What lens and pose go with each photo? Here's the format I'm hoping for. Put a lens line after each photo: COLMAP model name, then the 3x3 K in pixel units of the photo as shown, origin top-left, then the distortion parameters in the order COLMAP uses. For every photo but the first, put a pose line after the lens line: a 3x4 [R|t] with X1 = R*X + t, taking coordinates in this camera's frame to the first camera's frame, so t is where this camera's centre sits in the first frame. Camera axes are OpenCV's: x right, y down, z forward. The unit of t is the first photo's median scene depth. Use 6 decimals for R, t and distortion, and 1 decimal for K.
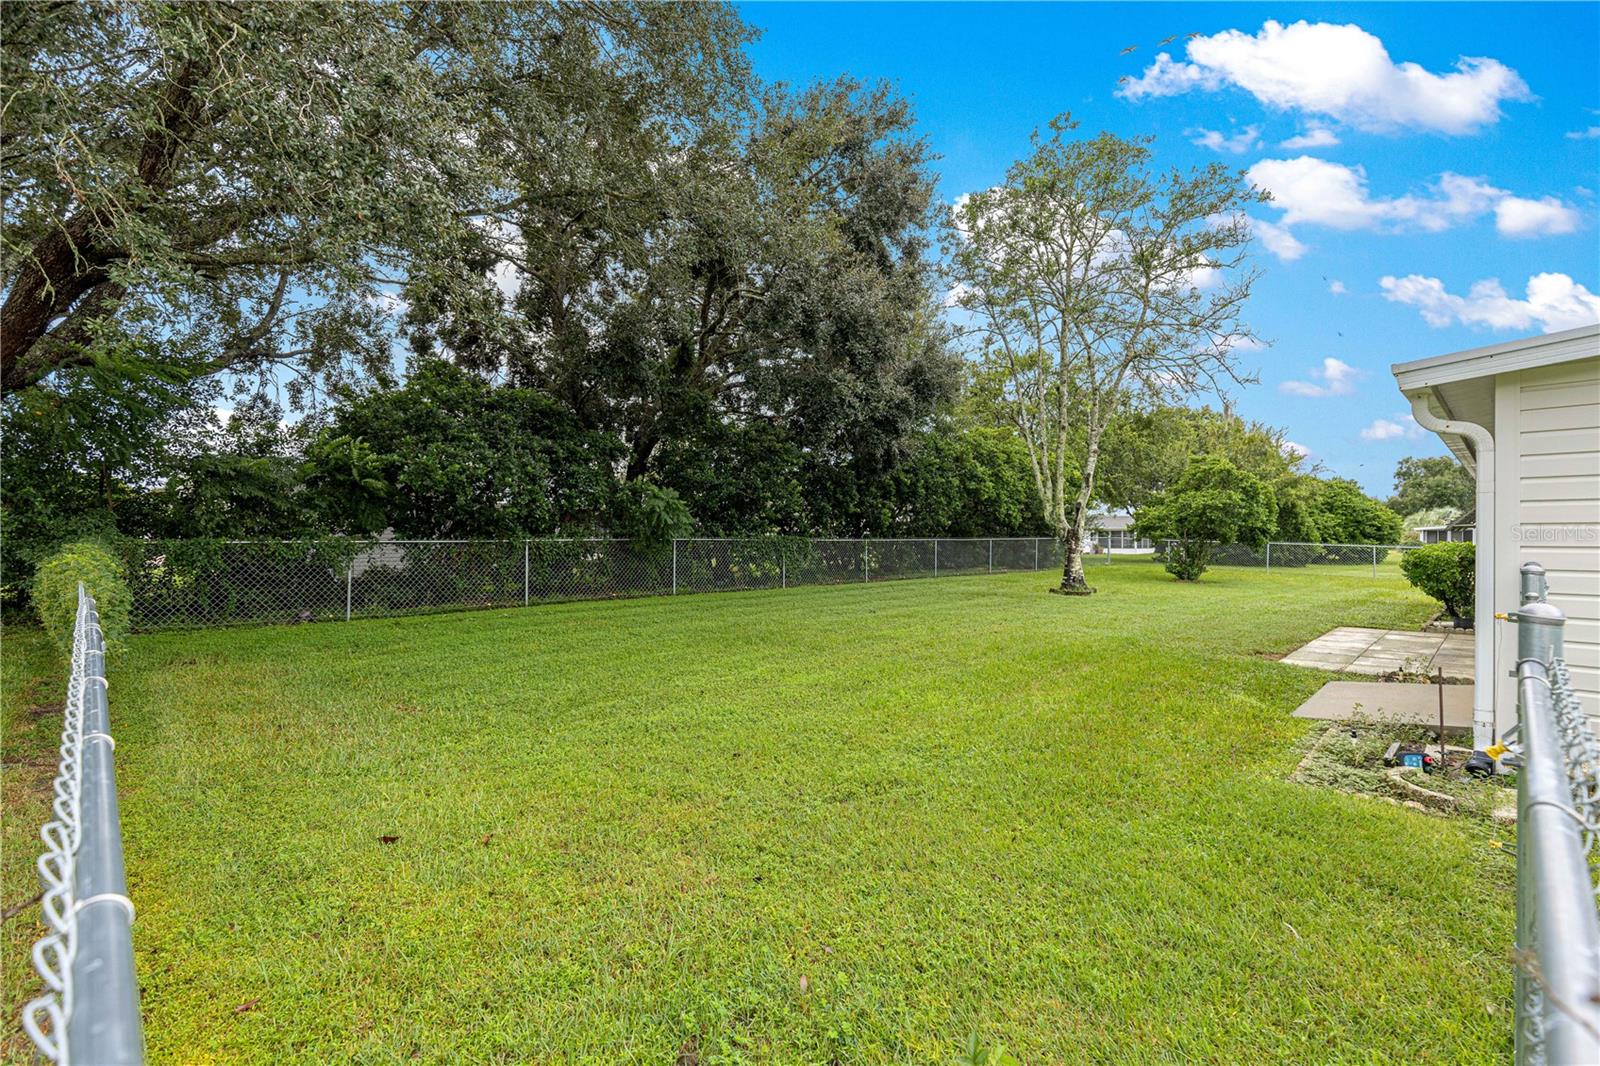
lens RADIAL K [[719.7, 0, 799.7], [0, 719.7, 533.9], [0, 0, 1]] dist [0.000252, -0.000107]
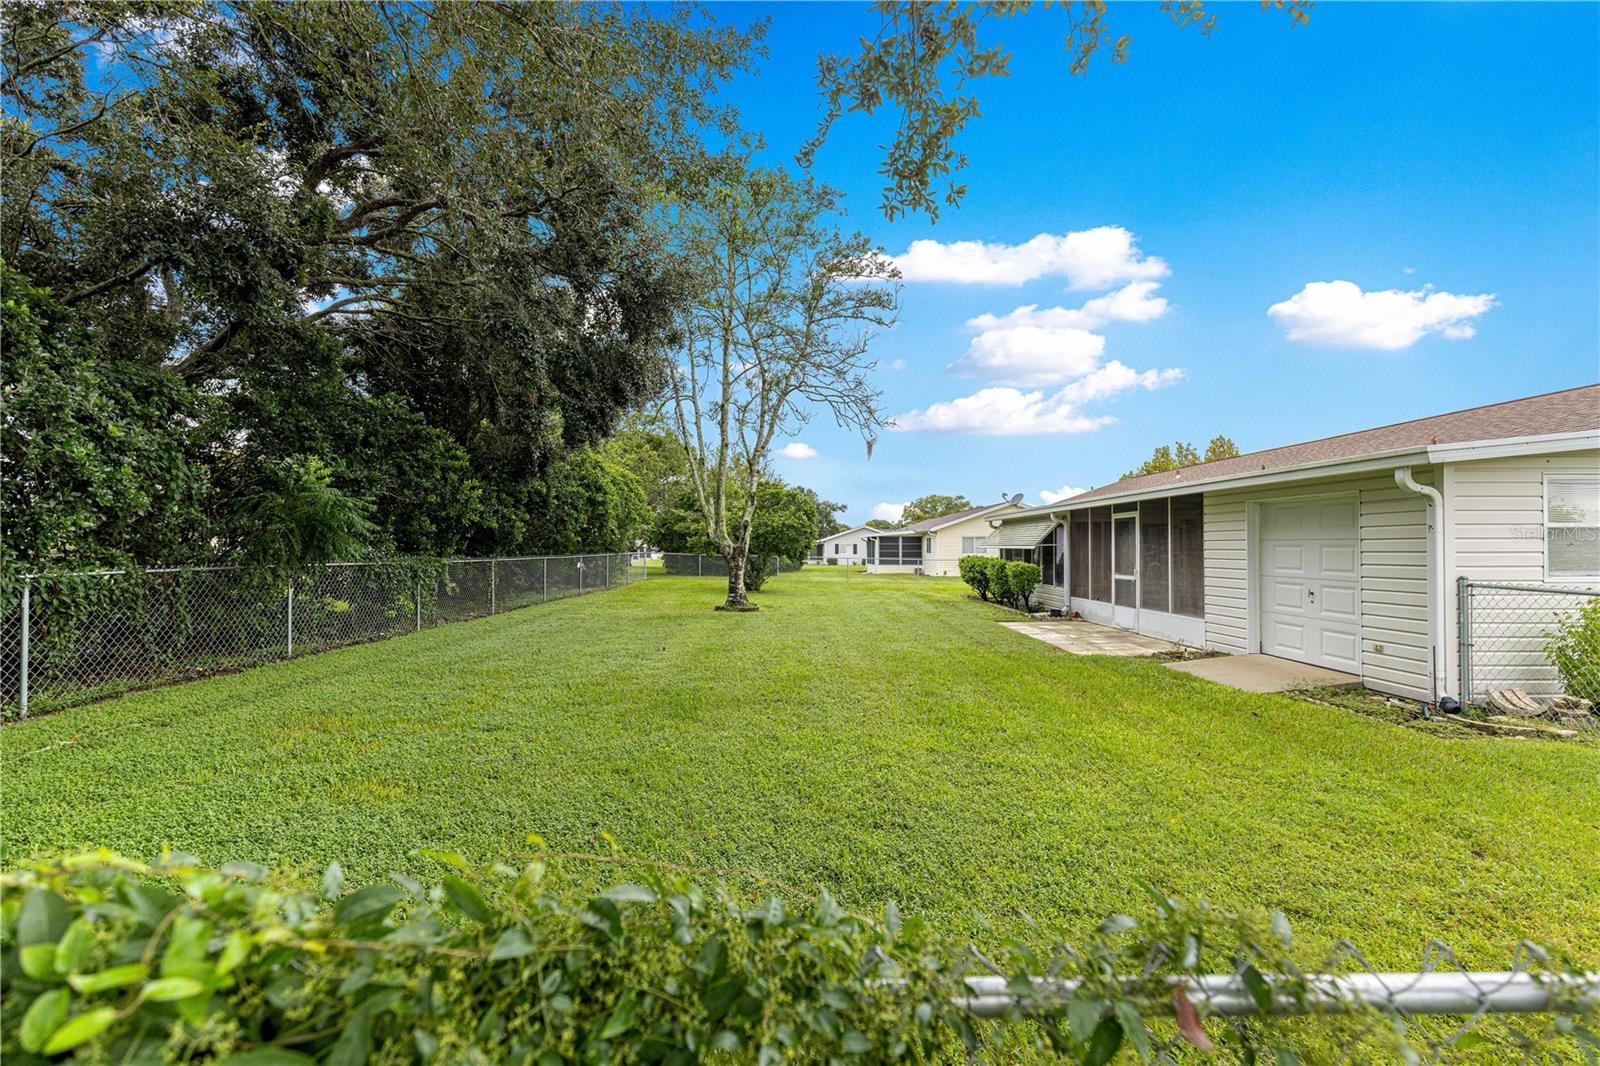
lens RADIAL K [[719.7, 0, 800.2], [0, 719.7, 535.4], [0, 0, 1]] dist [0.000252, -0.000107]
pose [[0.706428, 0.009244, 0.707725, -0.268129], [0.000501, 0.999908, -0.013560, -0.008165], [-0.707785, 0.009934, 0.706358, 0.216581]]
